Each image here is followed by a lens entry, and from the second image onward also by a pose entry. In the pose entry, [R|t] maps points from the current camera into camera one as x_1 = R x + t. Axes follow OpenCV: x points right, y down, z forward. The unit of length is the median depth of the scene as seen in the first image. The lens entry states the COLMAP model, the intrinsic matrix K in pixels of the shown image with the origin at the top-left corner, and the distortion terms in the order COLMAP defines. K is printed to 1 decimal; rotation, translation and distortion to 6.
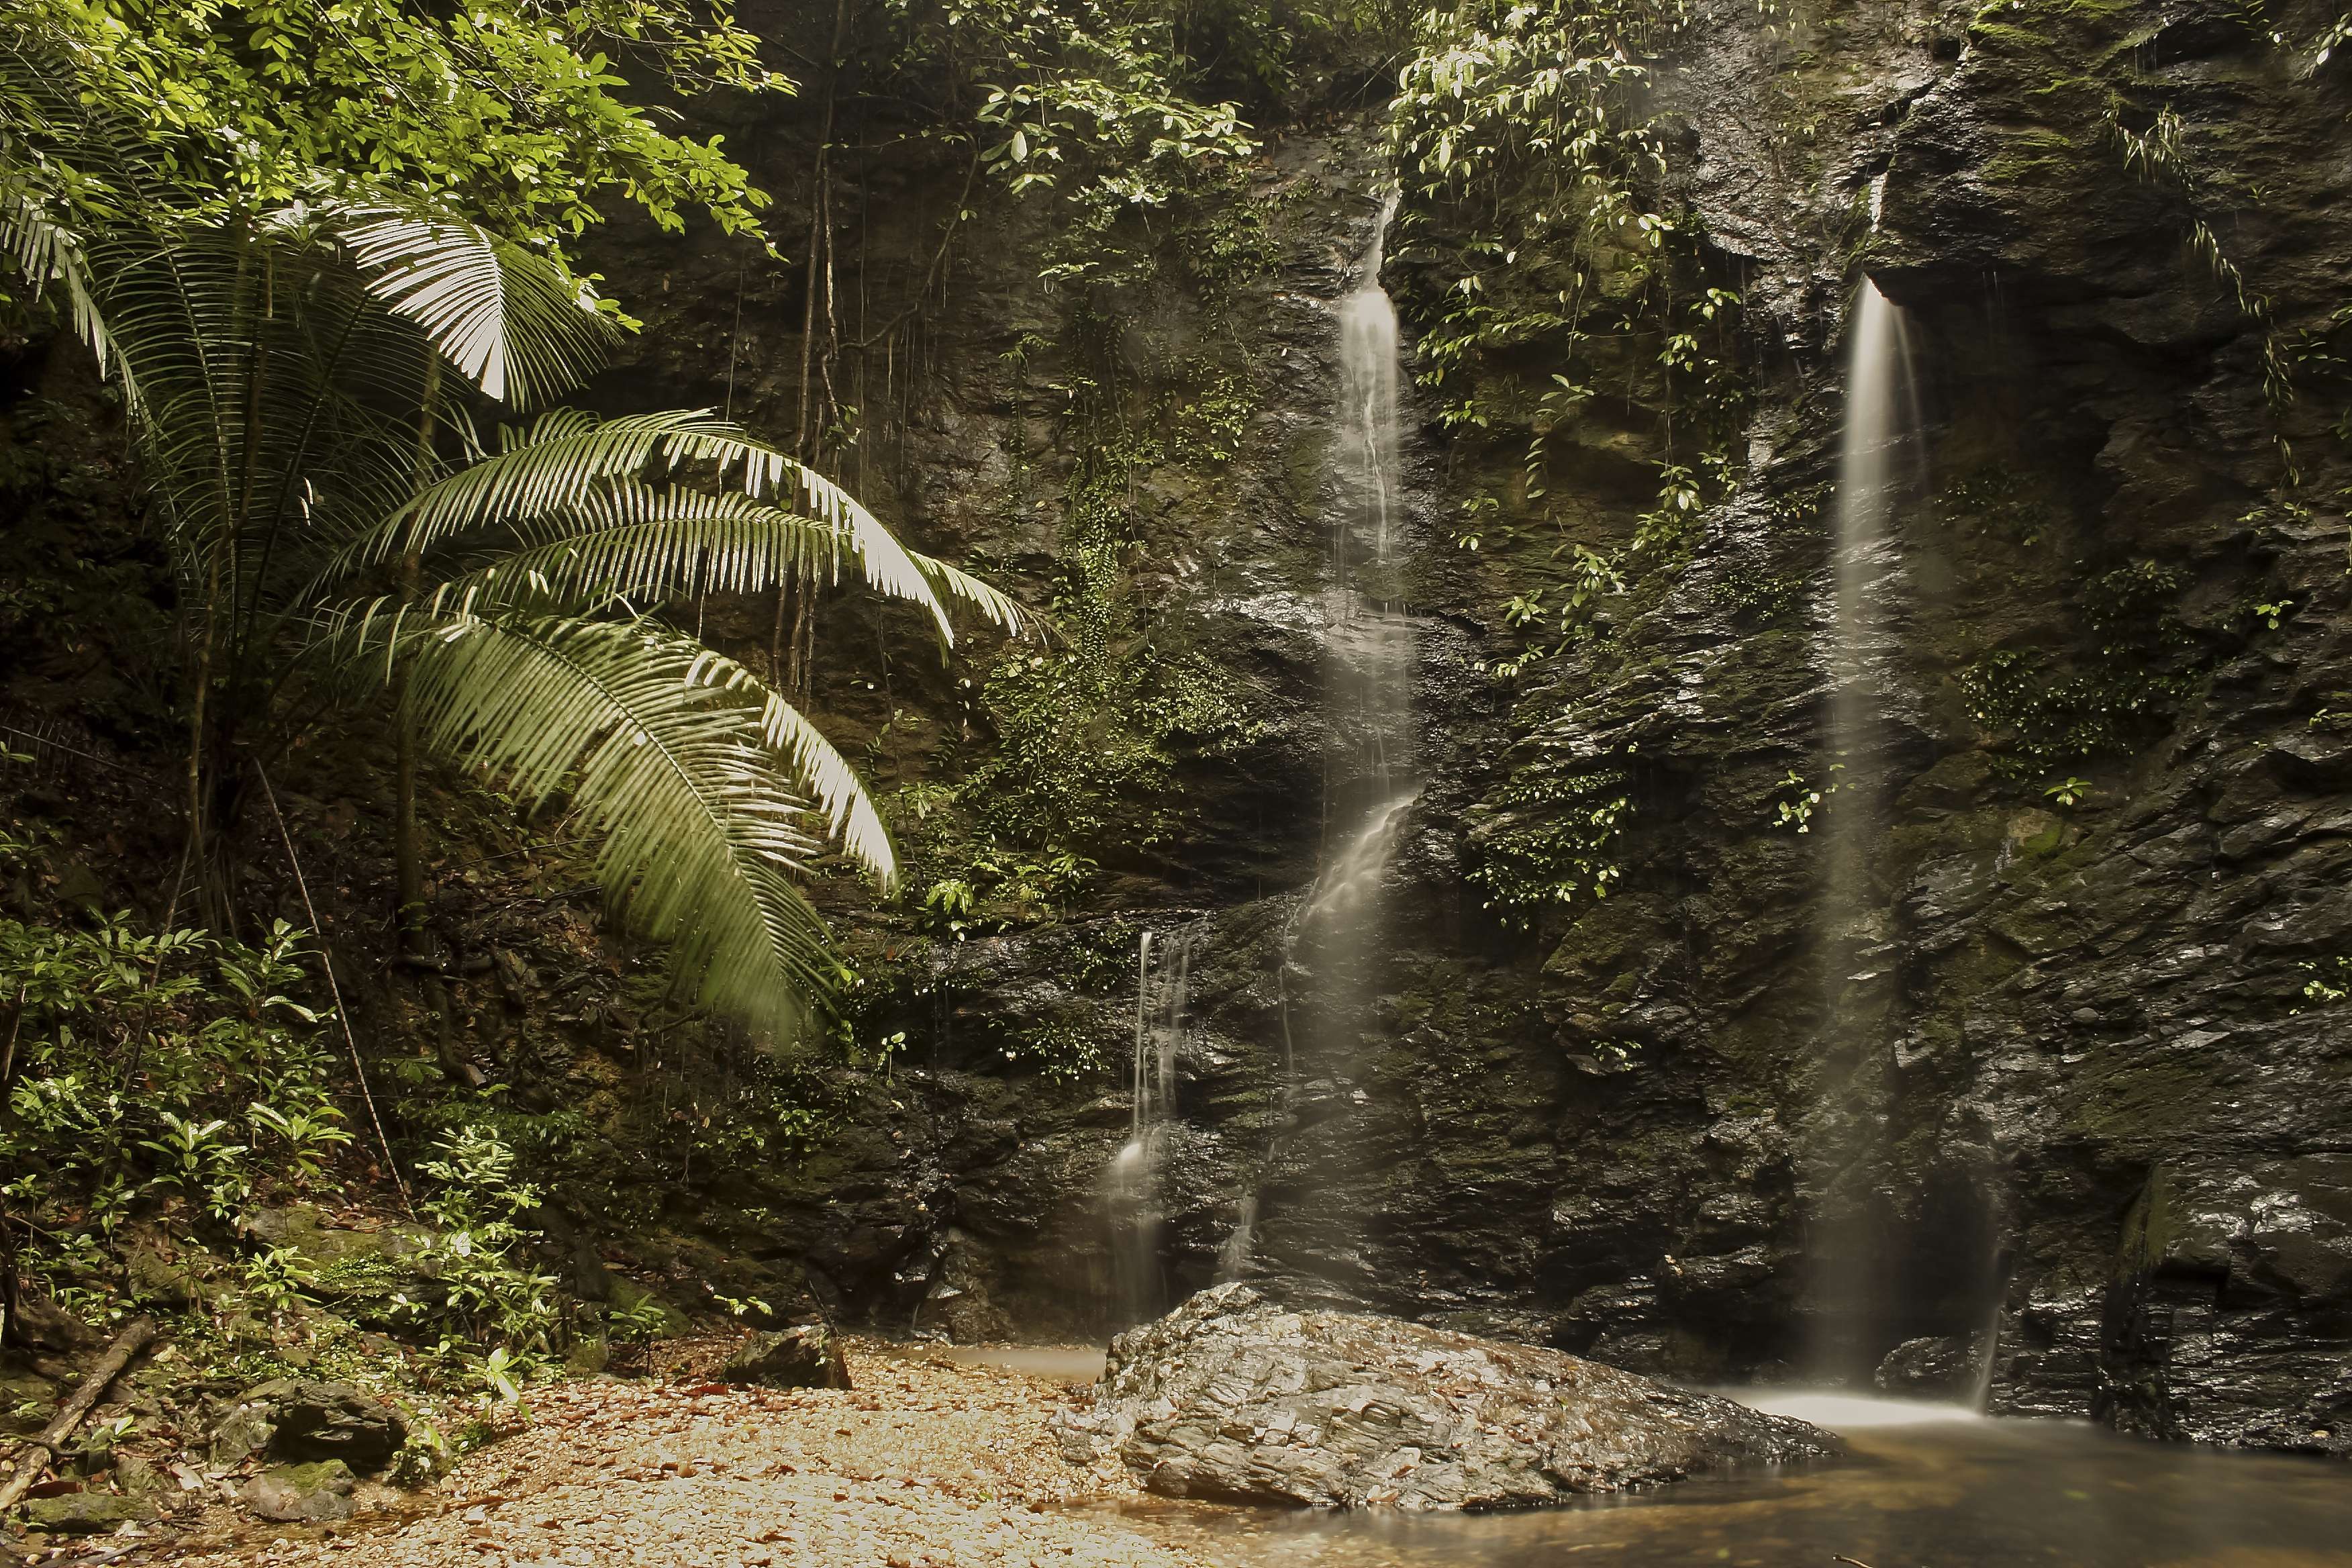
lens RADIAL K [[2078.8, 0, 1176.0], [0, 2078.8, 784.0], [0, 0, 1]] dist [-0.227312, 0.207794]
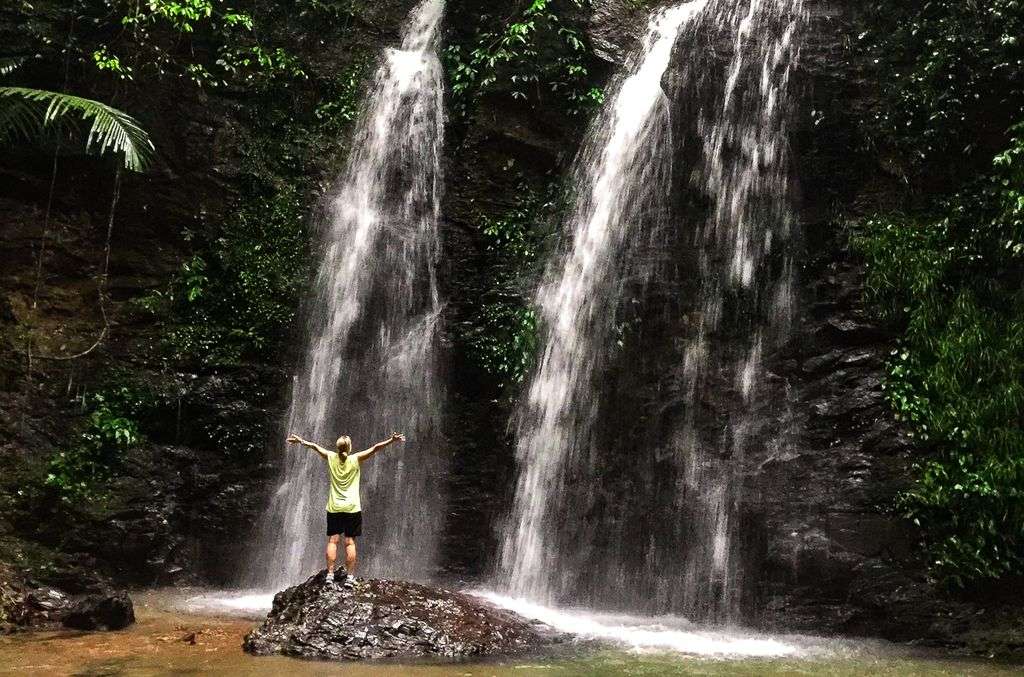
lens RADIAL K [[715.3, 0, 512.0], [0, 715.3, 338.5], [0, 0, 1]] dist [0.005511, 0.000960]
pose [[0.975104, 0.064138, 0.212269, 0.037267], [-0.047112, 0.995324, -0.084324, 0.077601], [-0.216684, 0.072224, 0.973566, 0.273636]]
